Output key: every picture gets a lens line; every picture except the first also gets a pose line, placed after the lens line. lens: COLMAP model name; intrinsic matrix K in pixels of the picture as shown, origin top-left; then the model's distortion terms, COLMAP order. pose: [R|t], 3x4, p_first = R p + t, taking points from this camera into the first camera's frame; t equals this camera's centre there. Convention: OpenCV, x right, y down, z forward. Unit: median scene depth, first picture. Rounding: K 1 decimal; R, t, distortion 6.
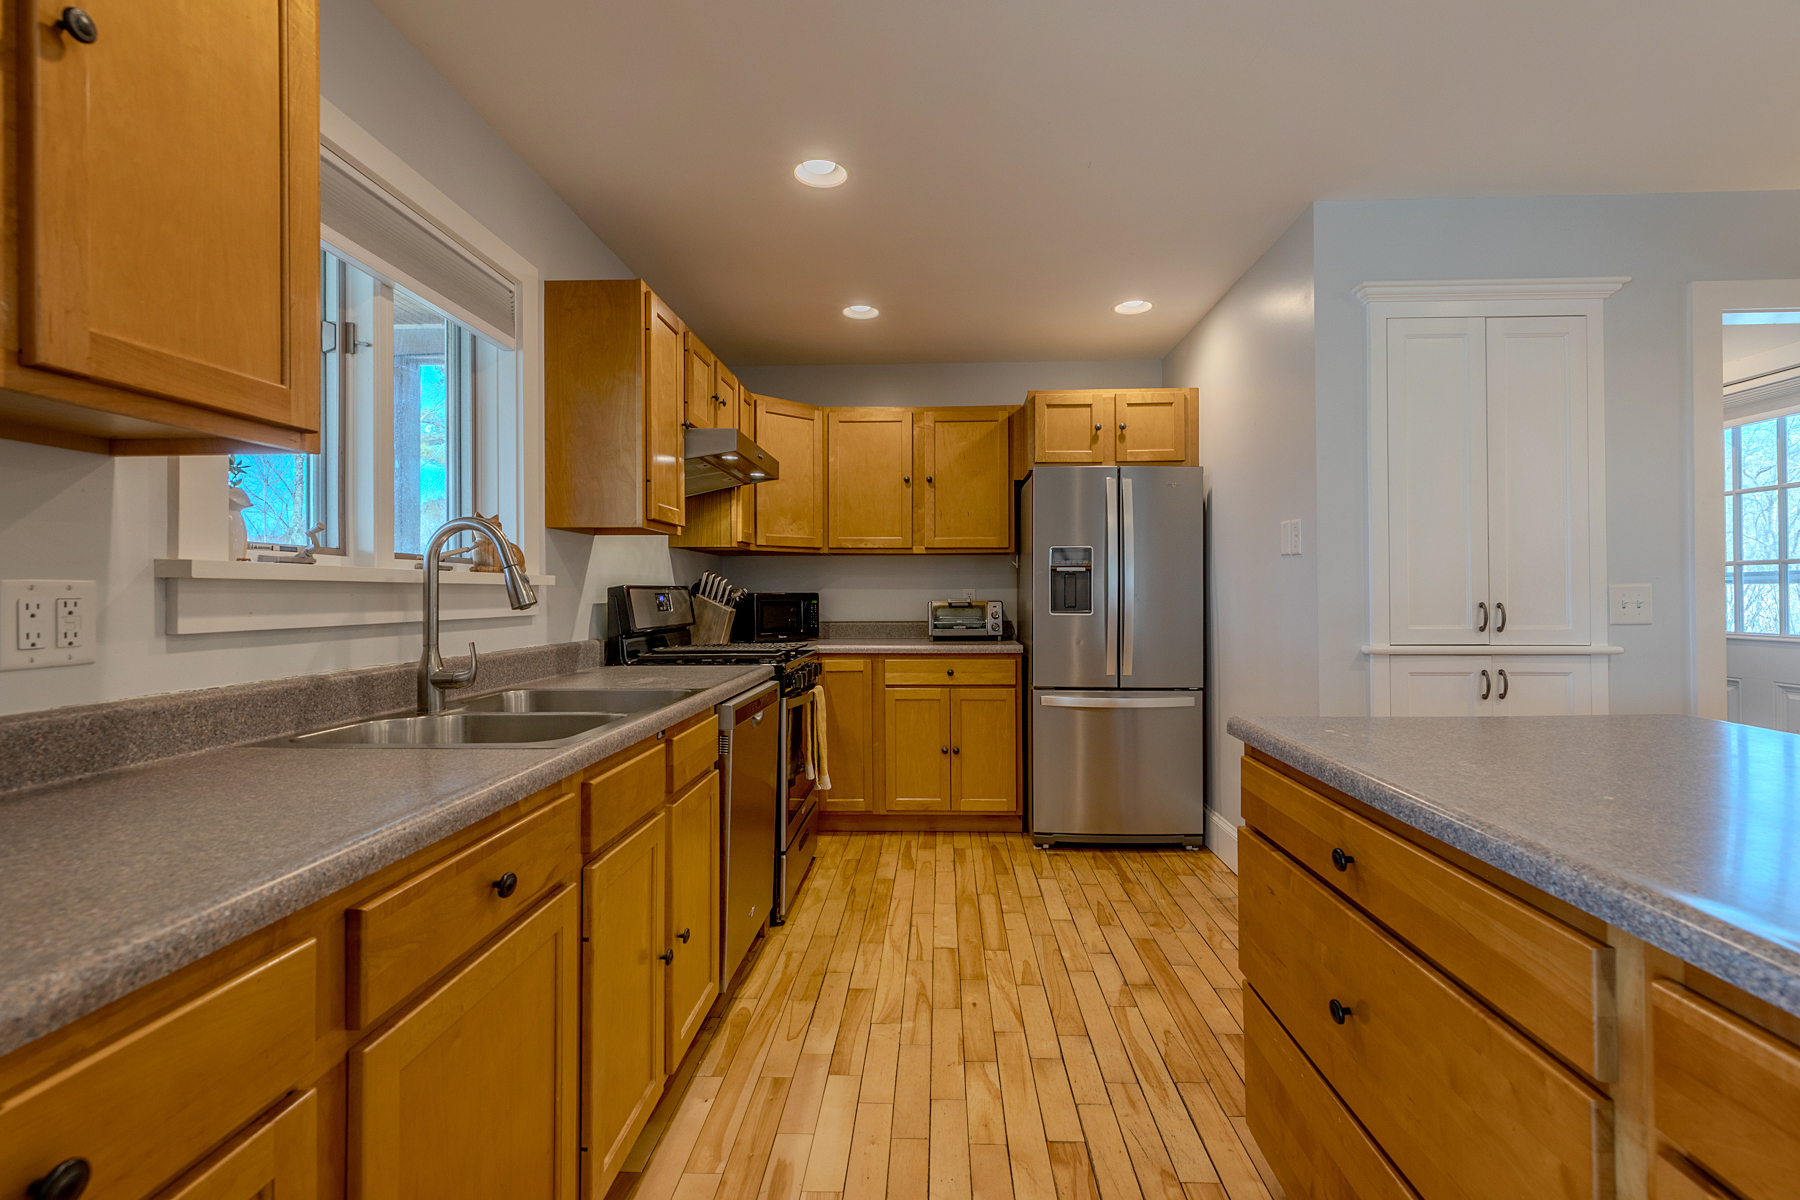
lens RADIAL K [[819.3, 0, 911.4], [0, 819.3, 588.3], [0, 0, 1]] dist [0.015234, -0.001884]
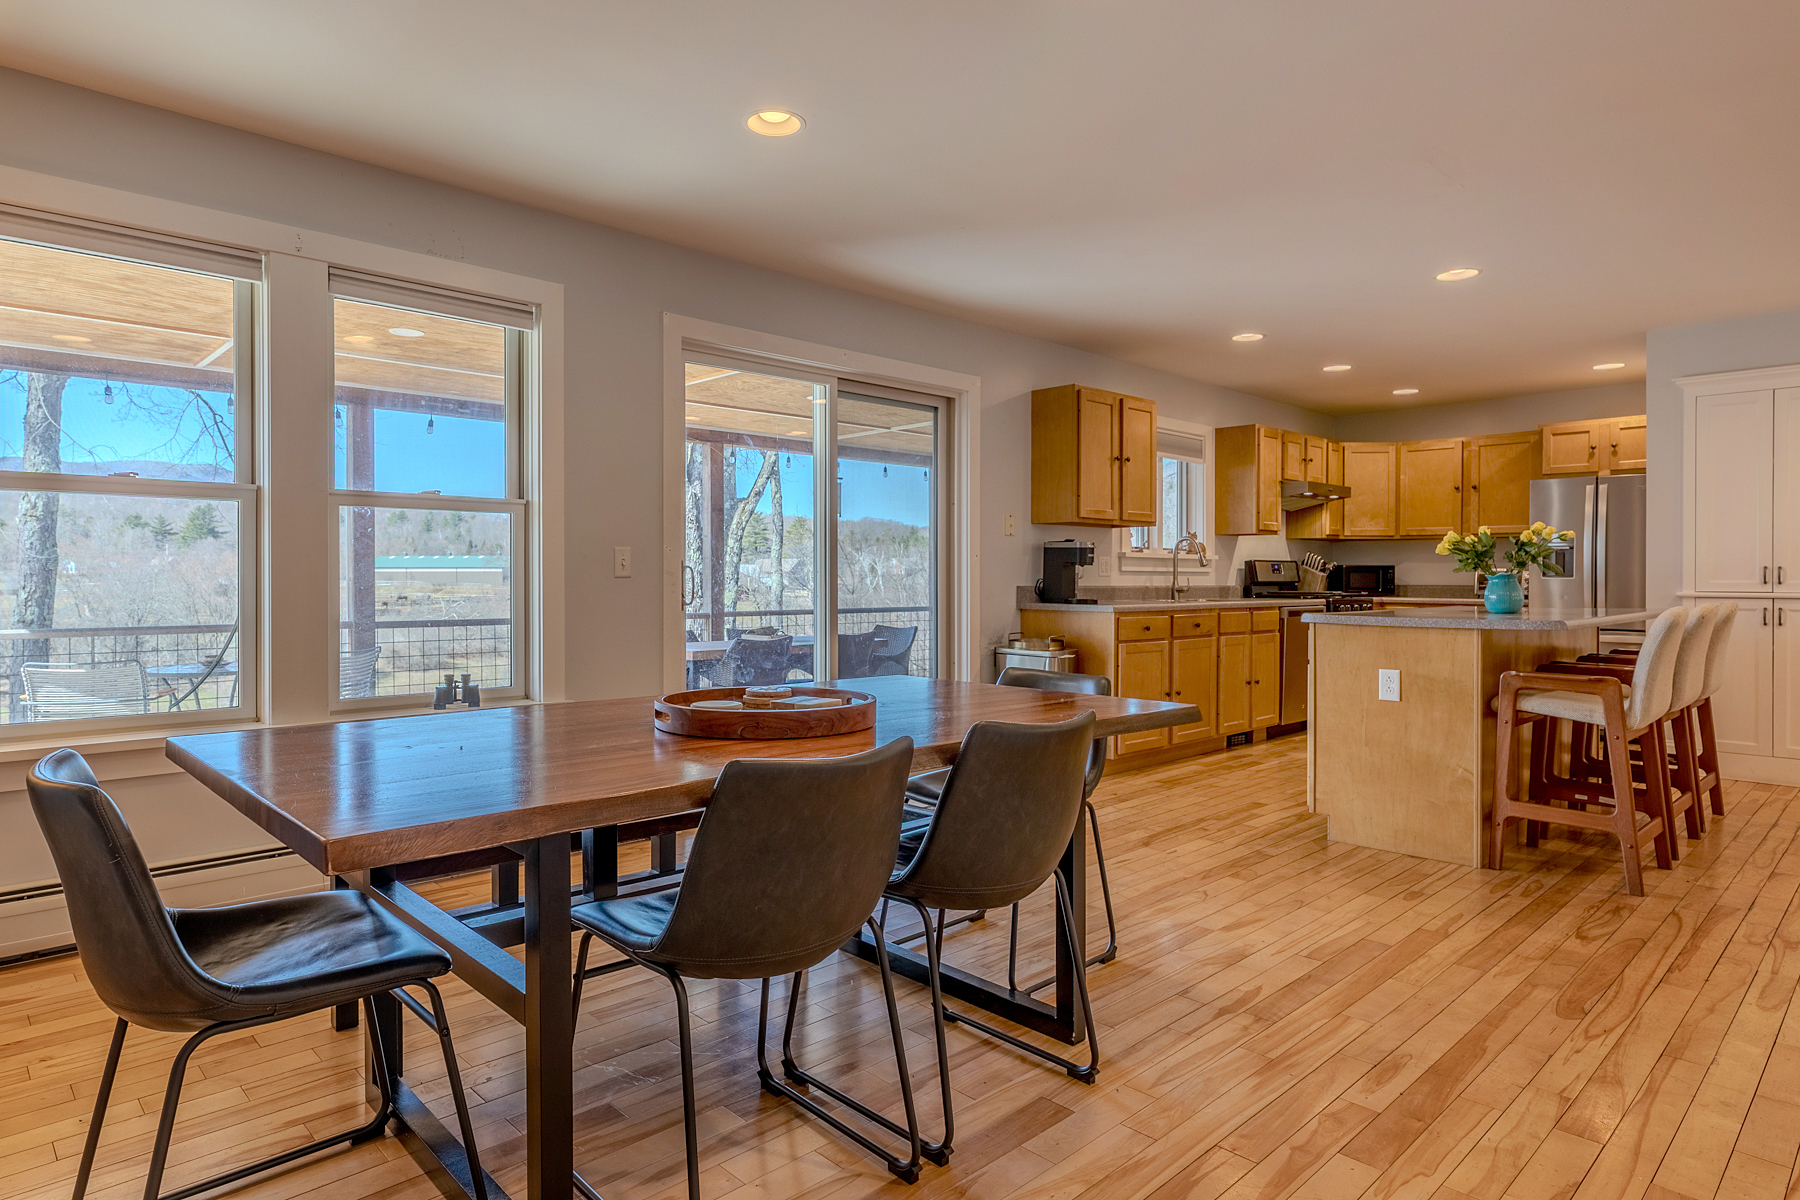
lens RADIAL K [[1026.4, 0, 868.7], [0, 1026.4, 570.1], [0, 0, 1]] dist [0.000865, 0.002442]
pose [[0.714706, -0.001431, -0.699423, 0.775442], [-0.000879, 0.999995, -0.002944, 0.030175], [0.699424, 0.002719, 0.714701, -1.541238]]
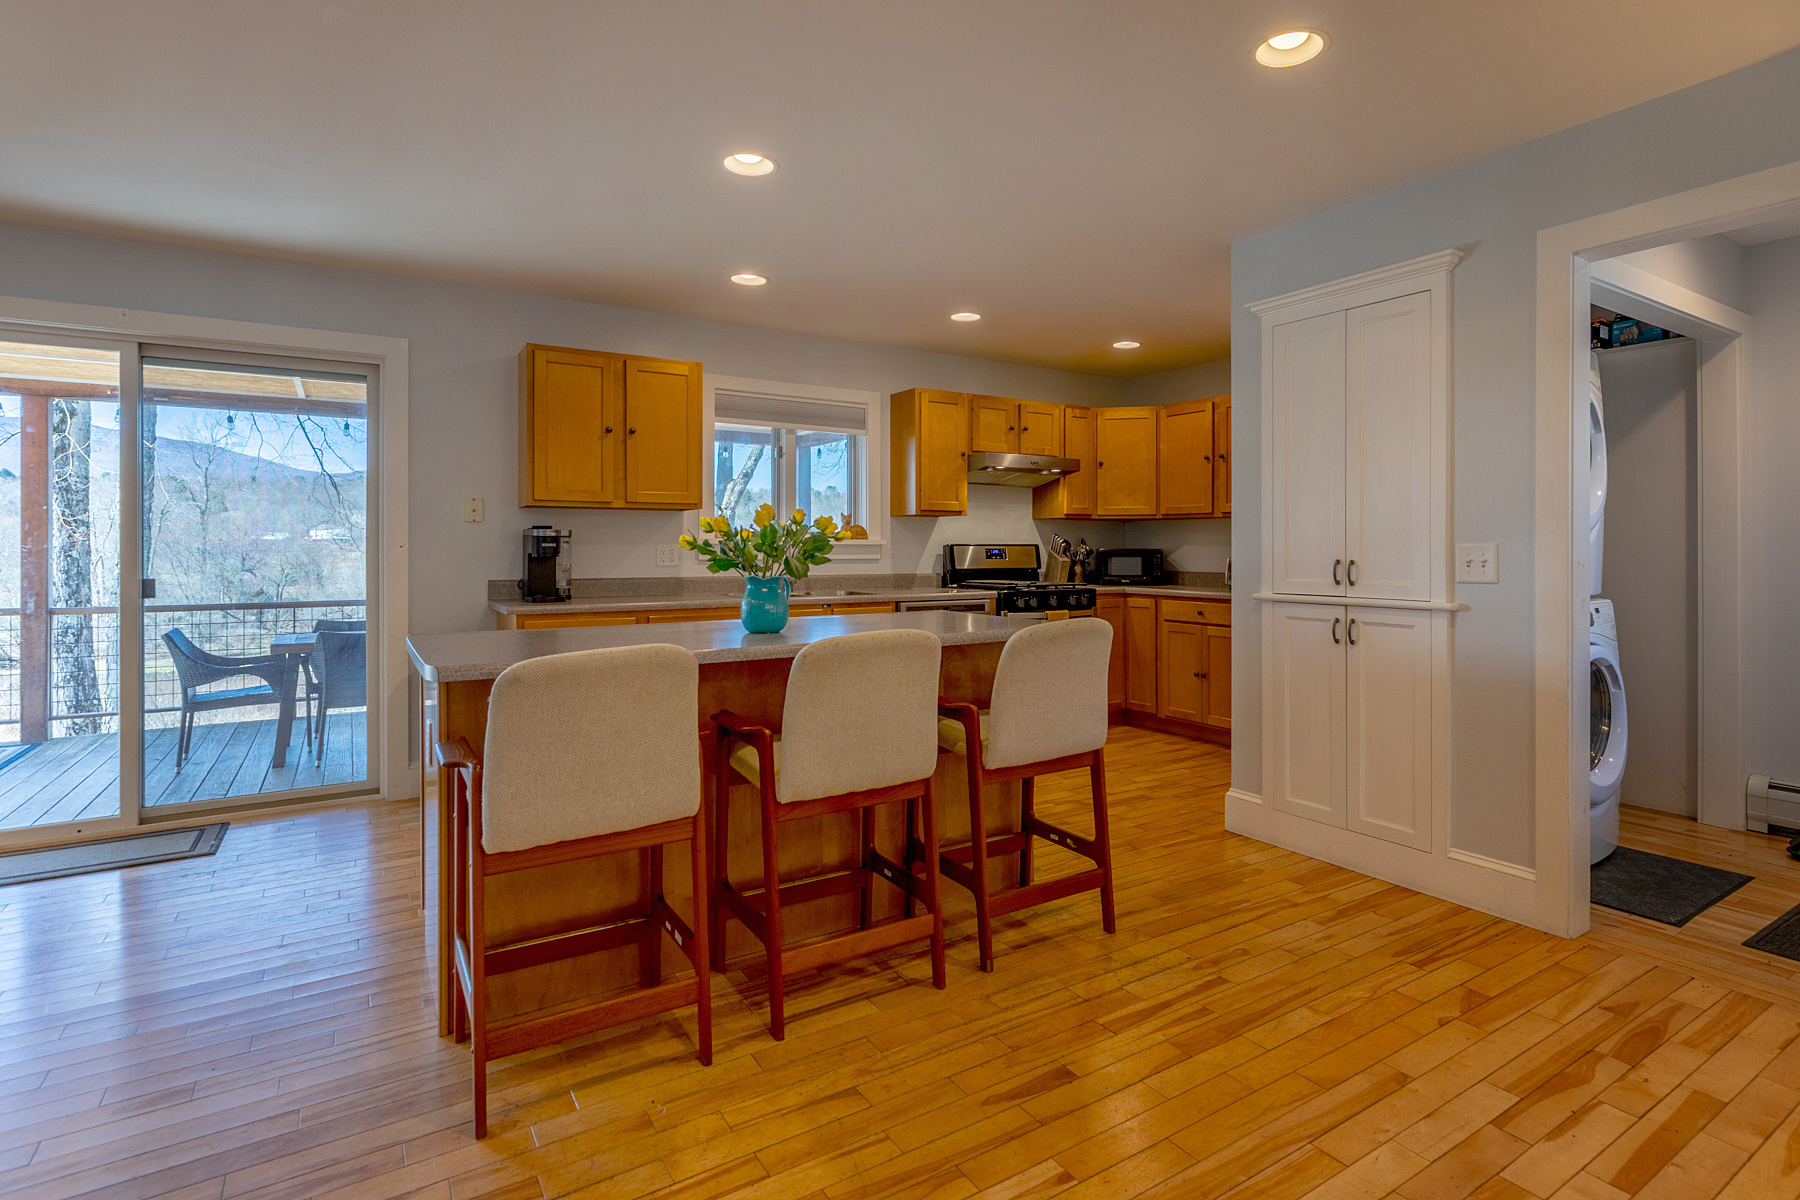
lens RADIAL K [[893.3, 0, 955.4], [0, 893.3, 554.5], [0, 0, 1]] dist [0.000546, -0.000716]
pose [[0.592488, 0.008957, -0.805529, 1.267608], [0.001599, 0.999923, 0.012295, -0.005524], [0.805577, -0.008573, 0.592429, -0.159567]]
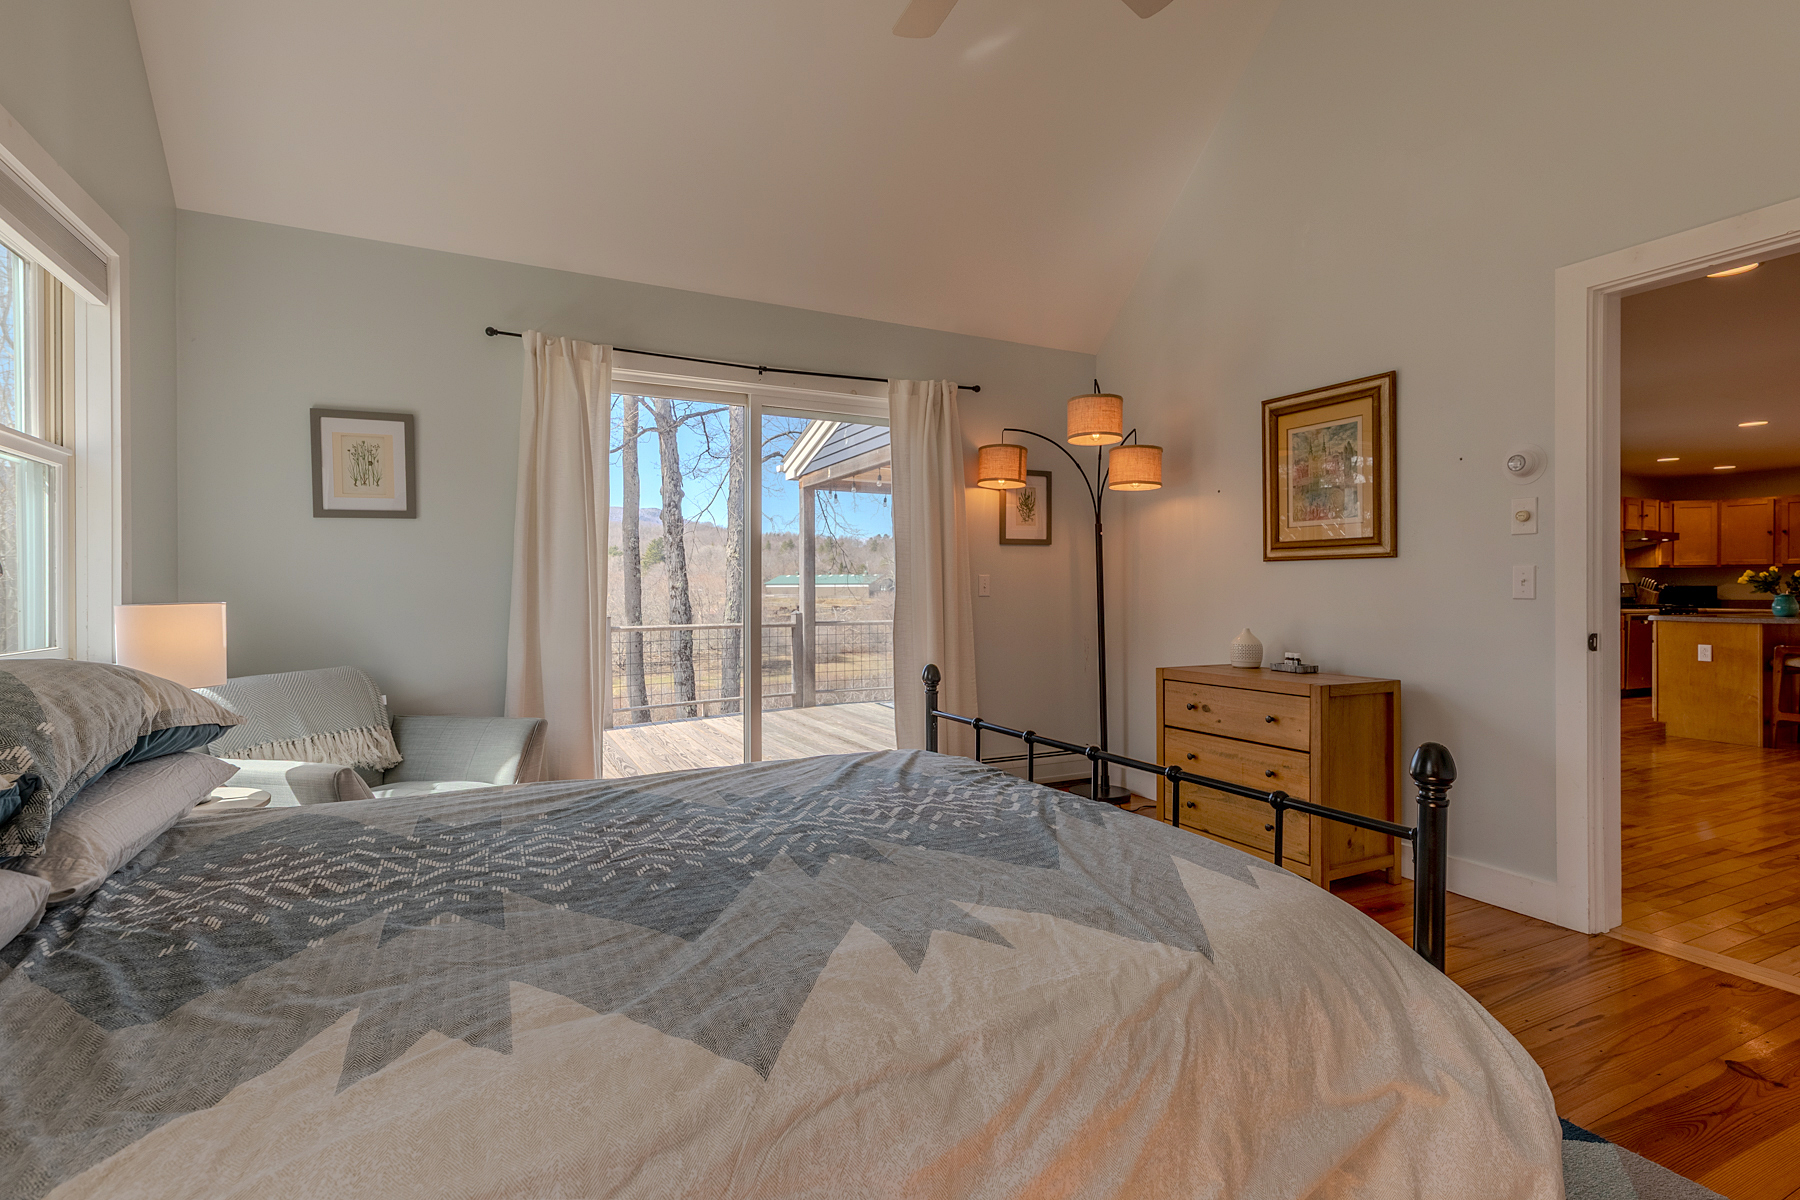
lens RADIAL K [[871.2, 0, 933.1], [0, 871.2, 584.6], [0, 0, 1]] dist [0.014149, 0.004256]
pose [[0.508926, -0.002913, -0.860805, 1.255479], [0.001290, 0.999996, -0.002622, 0.007399], [0.860809, 0.000224, 0.508928, -2.929911]]
